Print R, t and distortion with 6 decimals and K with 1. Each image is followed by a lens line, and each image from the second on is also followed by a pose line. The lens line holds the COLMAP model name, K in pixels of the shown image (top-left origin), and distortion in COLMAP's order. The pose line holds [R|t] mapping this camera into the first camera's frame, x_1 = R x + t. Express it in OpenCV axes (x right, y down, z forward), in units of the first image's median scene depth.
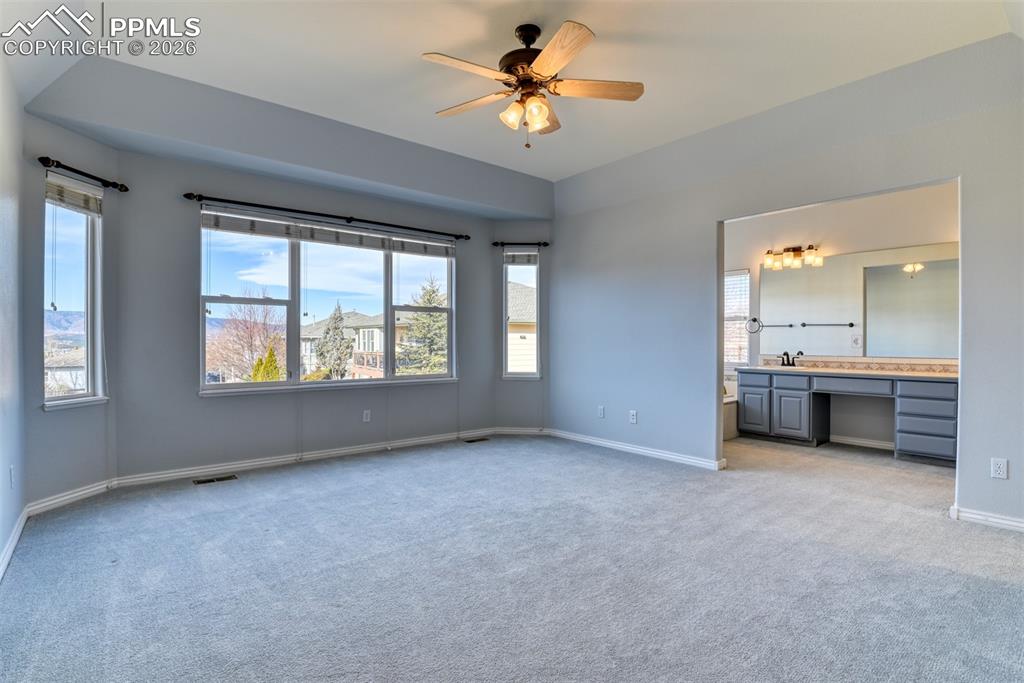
lens RADIAL K [[507.6, 0, 513.0], [0, 507.6, 342.1], [0, 0, 1]] dist [-0.040871, -0.000480]
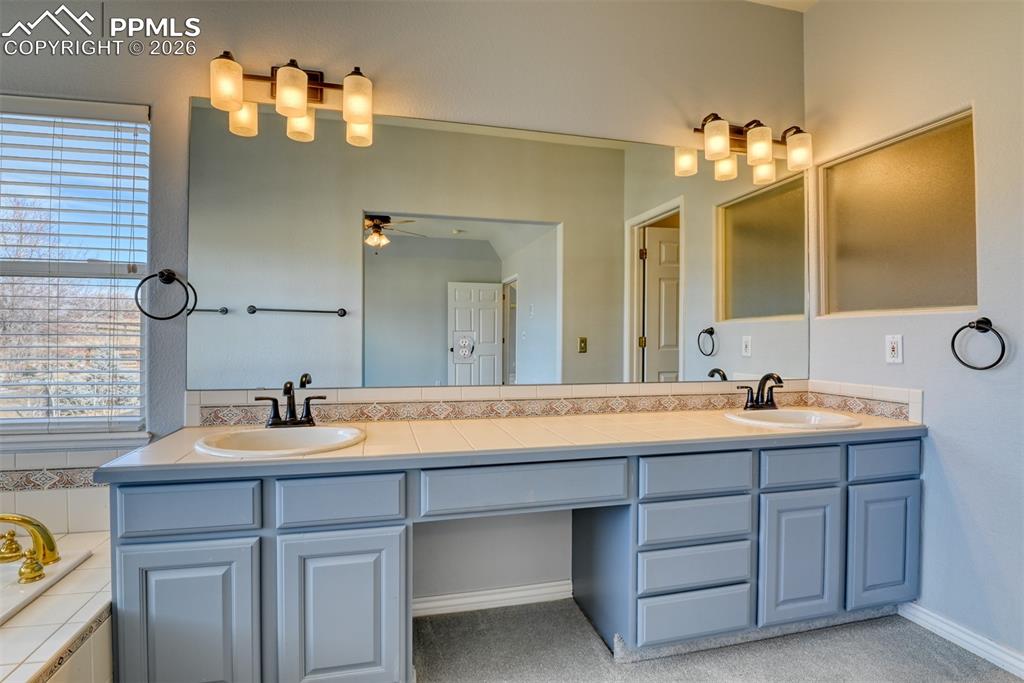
lens RADIAL K [[503.1, 0, 505.1], [0, 503.1, 340.0], [0, 0, 1]] dist [-0.019648, -0.000404]
pose [[0.430953, -0.001785, 0.902373, 0.320059], [-0.000414, 0.999998, 0.002175, -0.007758], [-0.902374, -0.001311, 0.430951, 0.740512]]
